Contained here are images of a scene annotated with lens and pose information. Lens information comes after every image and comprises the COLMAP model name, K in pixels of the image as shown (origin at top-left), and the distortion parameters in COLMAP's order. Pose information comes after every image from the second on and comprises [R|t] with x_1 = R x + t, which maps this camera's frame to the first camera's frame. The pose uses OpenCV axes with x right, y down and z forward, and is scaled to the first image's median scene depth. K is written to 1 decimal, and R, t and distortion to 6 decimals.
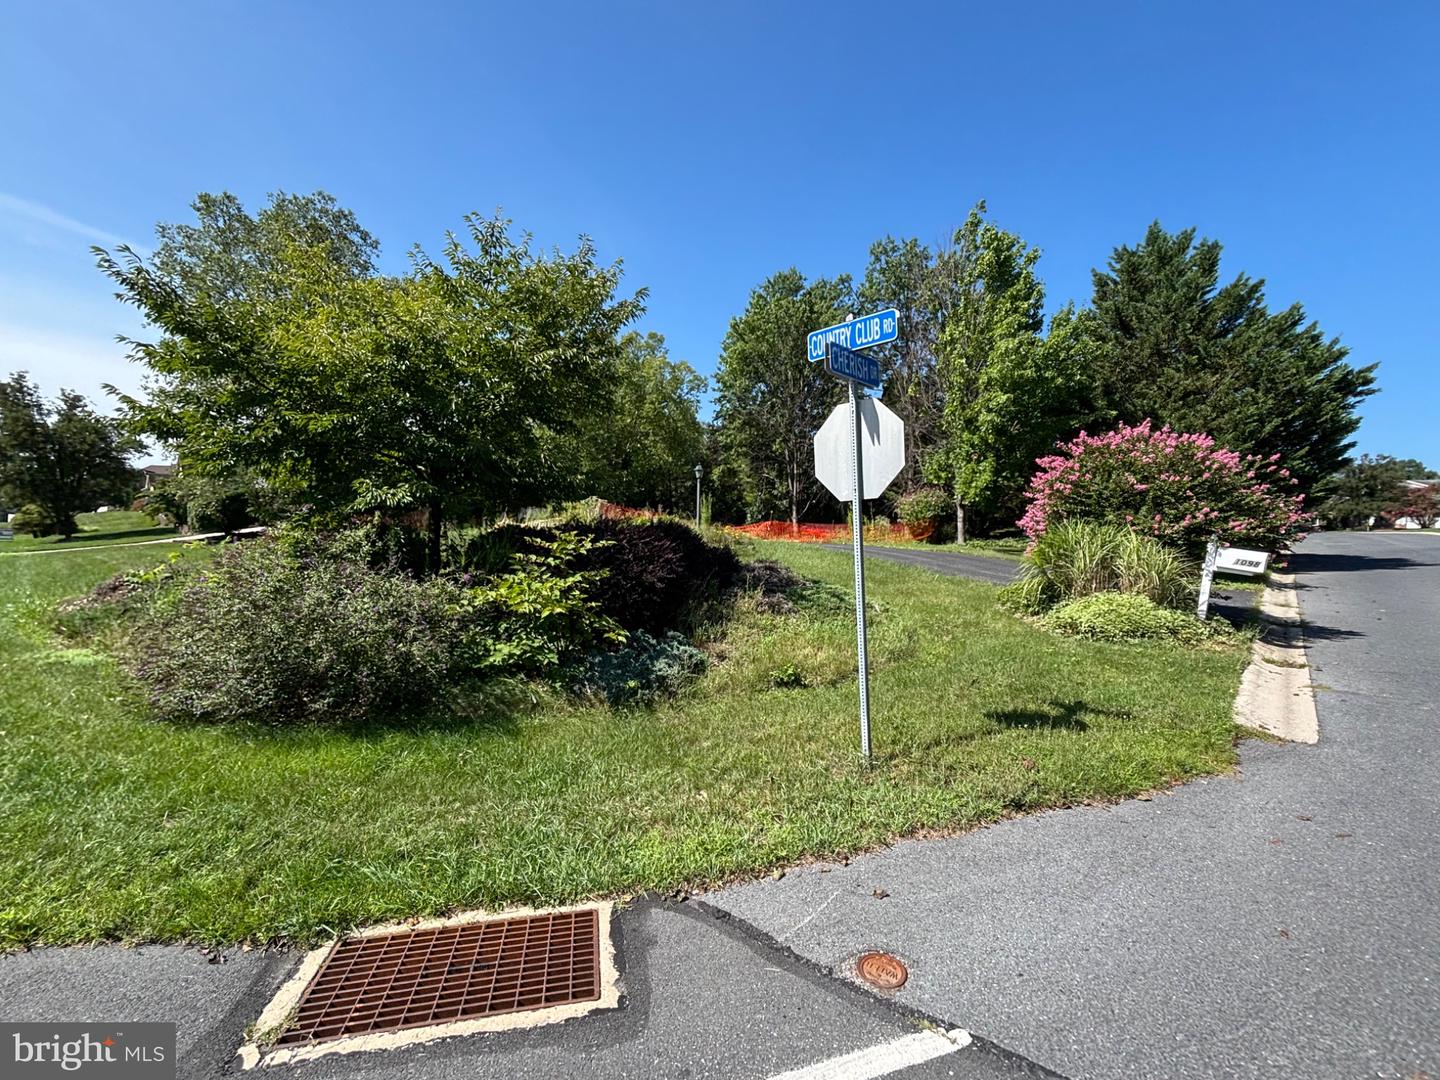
lens RADIAL K [[627.7, 0, 720.0], [0, 627.7, 540.0], [0, 0, 1]] dist [-0.000634, -0.001053]
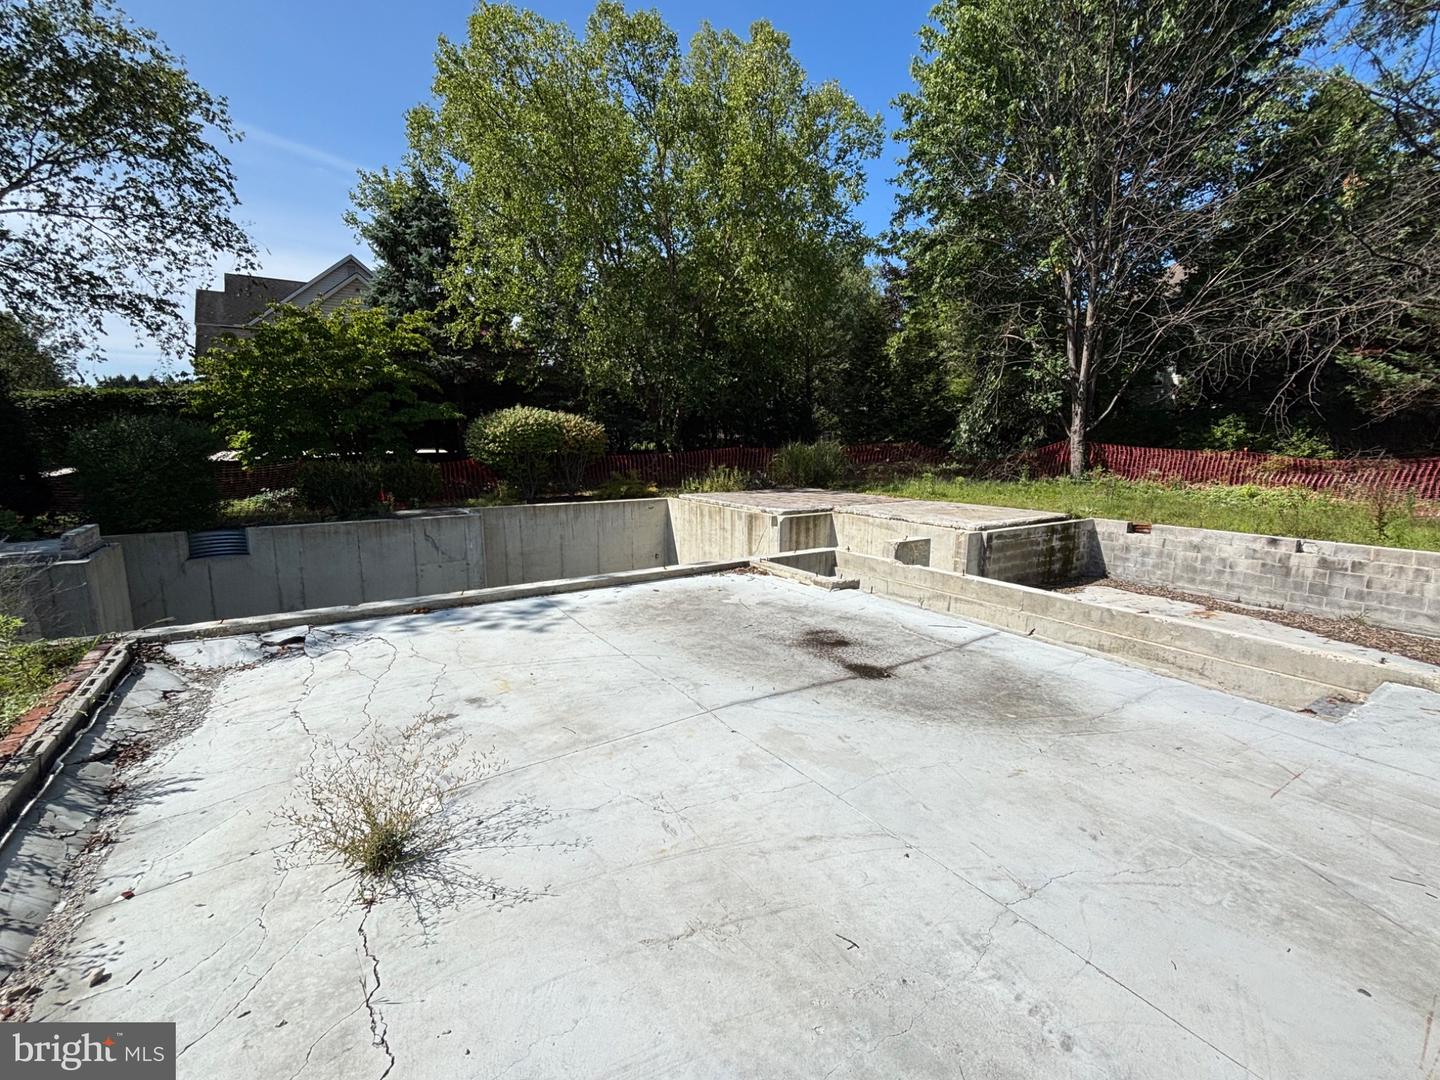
lens RADIAL K [[627.7, 0, 720.0], [0, 627.7, 540.0], [0, 0, 1]] dist [-0.000634, -0.001053]
pose [[0.965237, 0.028985, -0.259766, -0.006839], [0.016469, 0.985114, 0.171113, -0.039654], [0.260858, -0.169443, 0.950390, 0.493486]]
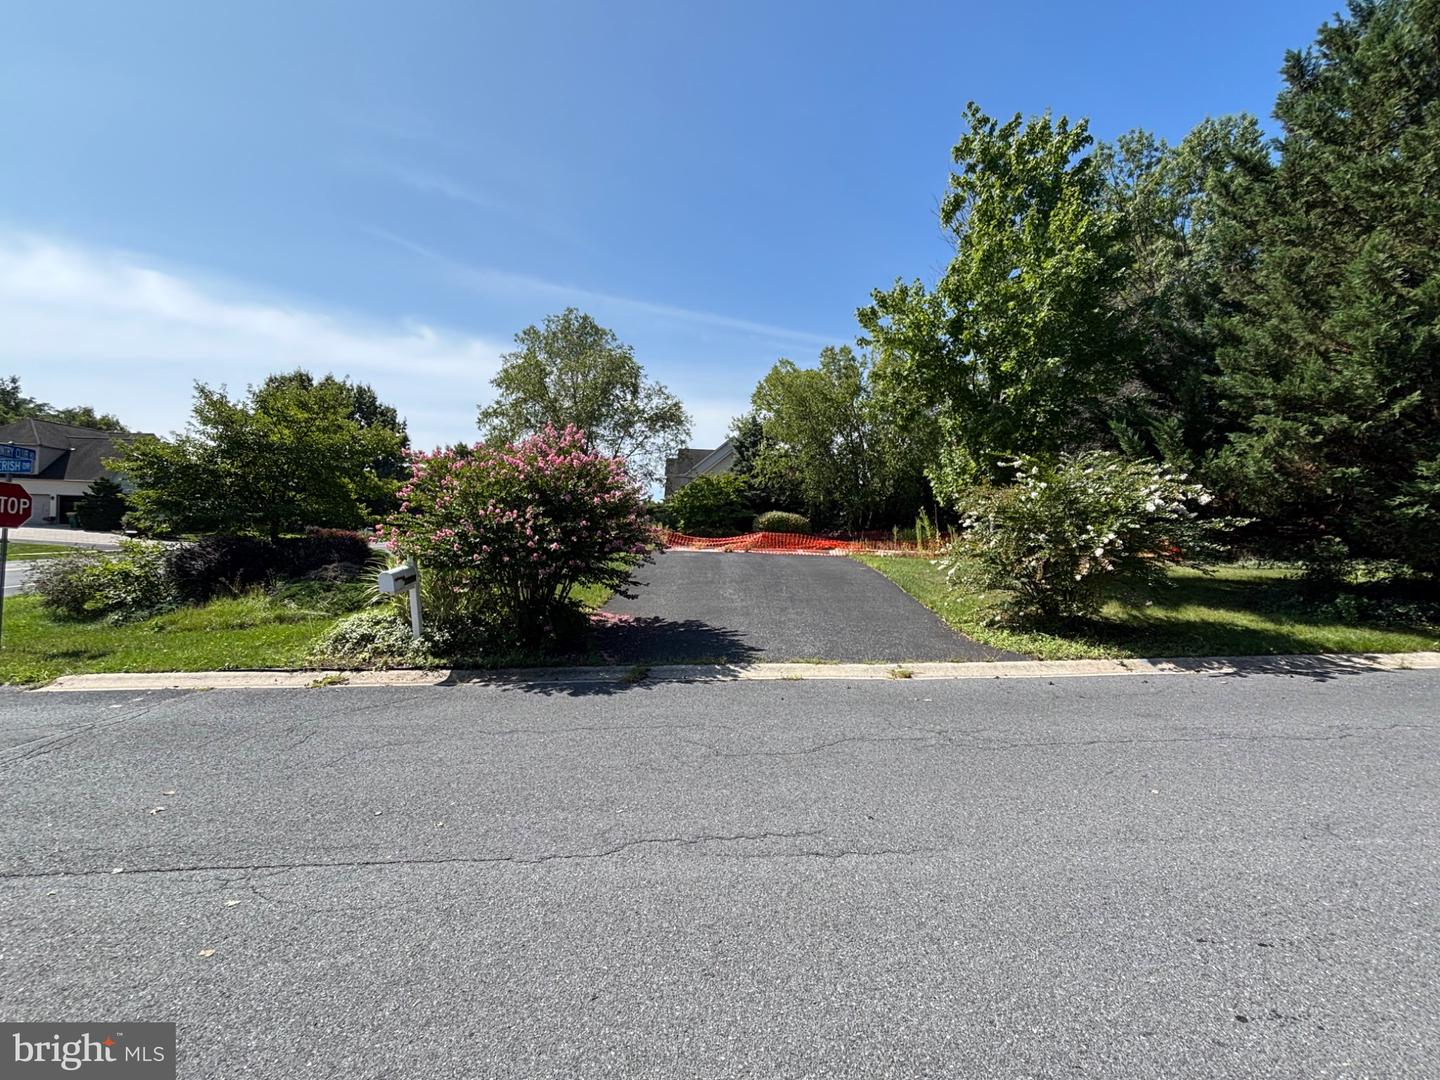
lens RADIAL K [[627.7, 0, 720.0], [0, 627.7, 540.0], [0, 0, 1]] dist [-0.000634, -0.001053]
pose [[0.683766, -0.000457, -0.729702, 0.396125], [-0.000736, 0.999999, -0.001316, -0.012067], [0.729701, 0.001437, 0.683765, 0.140399]]
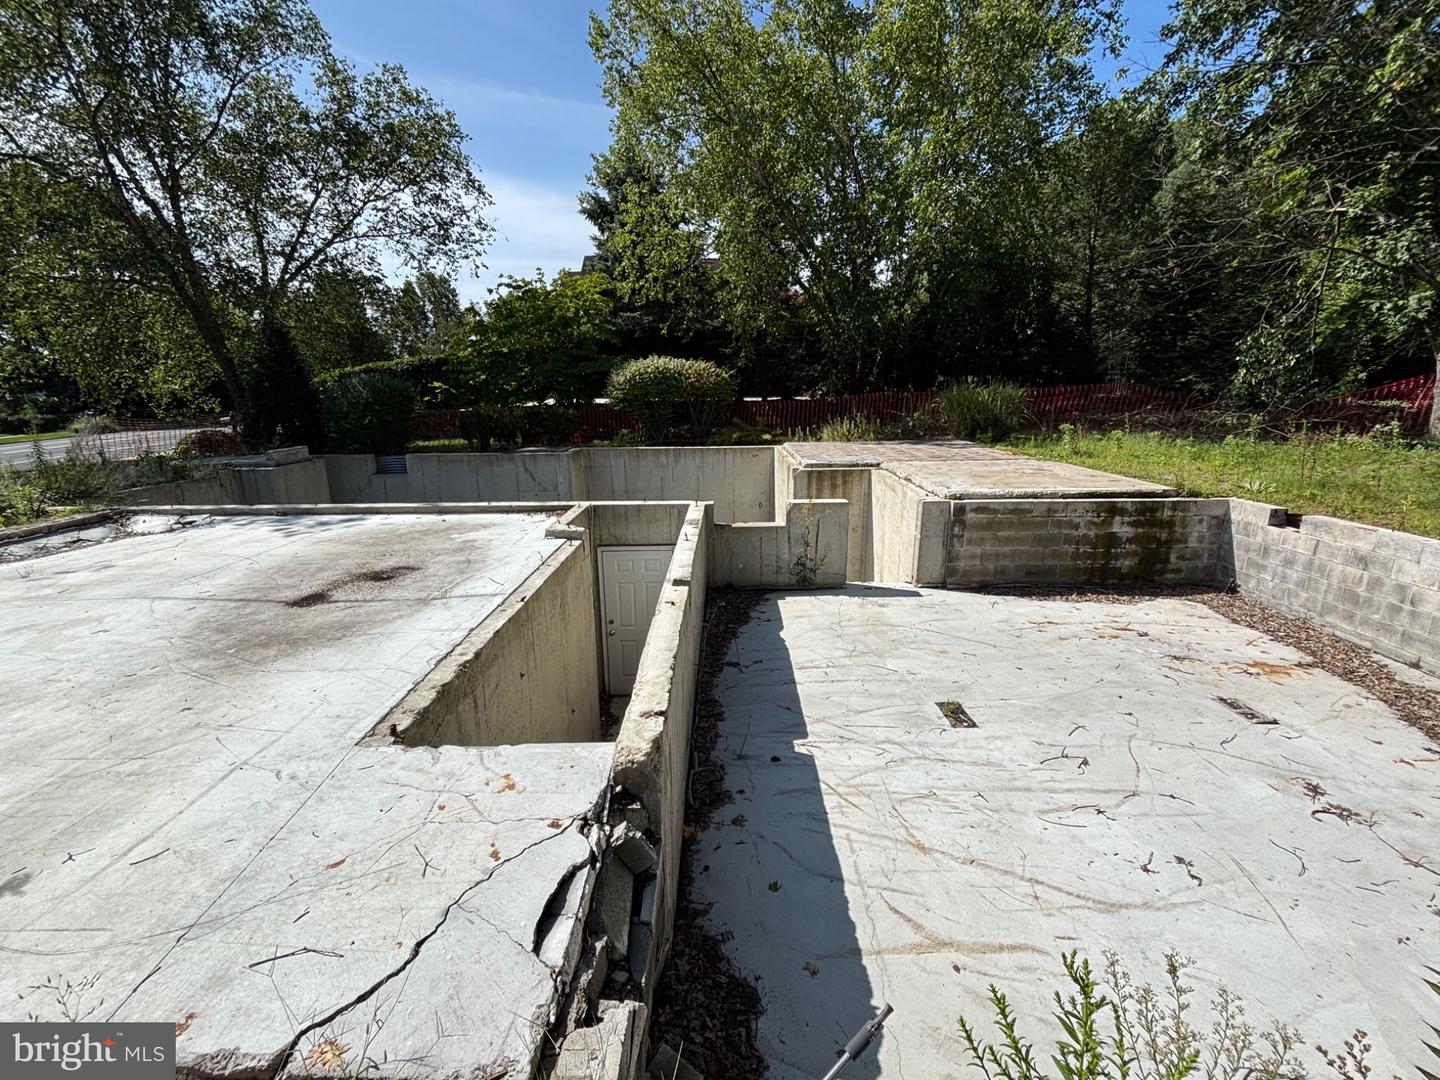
lens RADIAL K [[627.7, 0, 720.0], [0, 627.7, 540.0], [0, 0, 1]] dist [-0.000634, -0.001053]
pose [[0.661014, 0.152863, -0.734638, 0.119738], [0.035614, 0.971536, 0.234201, -0.033948], [0.749528, -0.180973, 0.636755, 0.581069]]
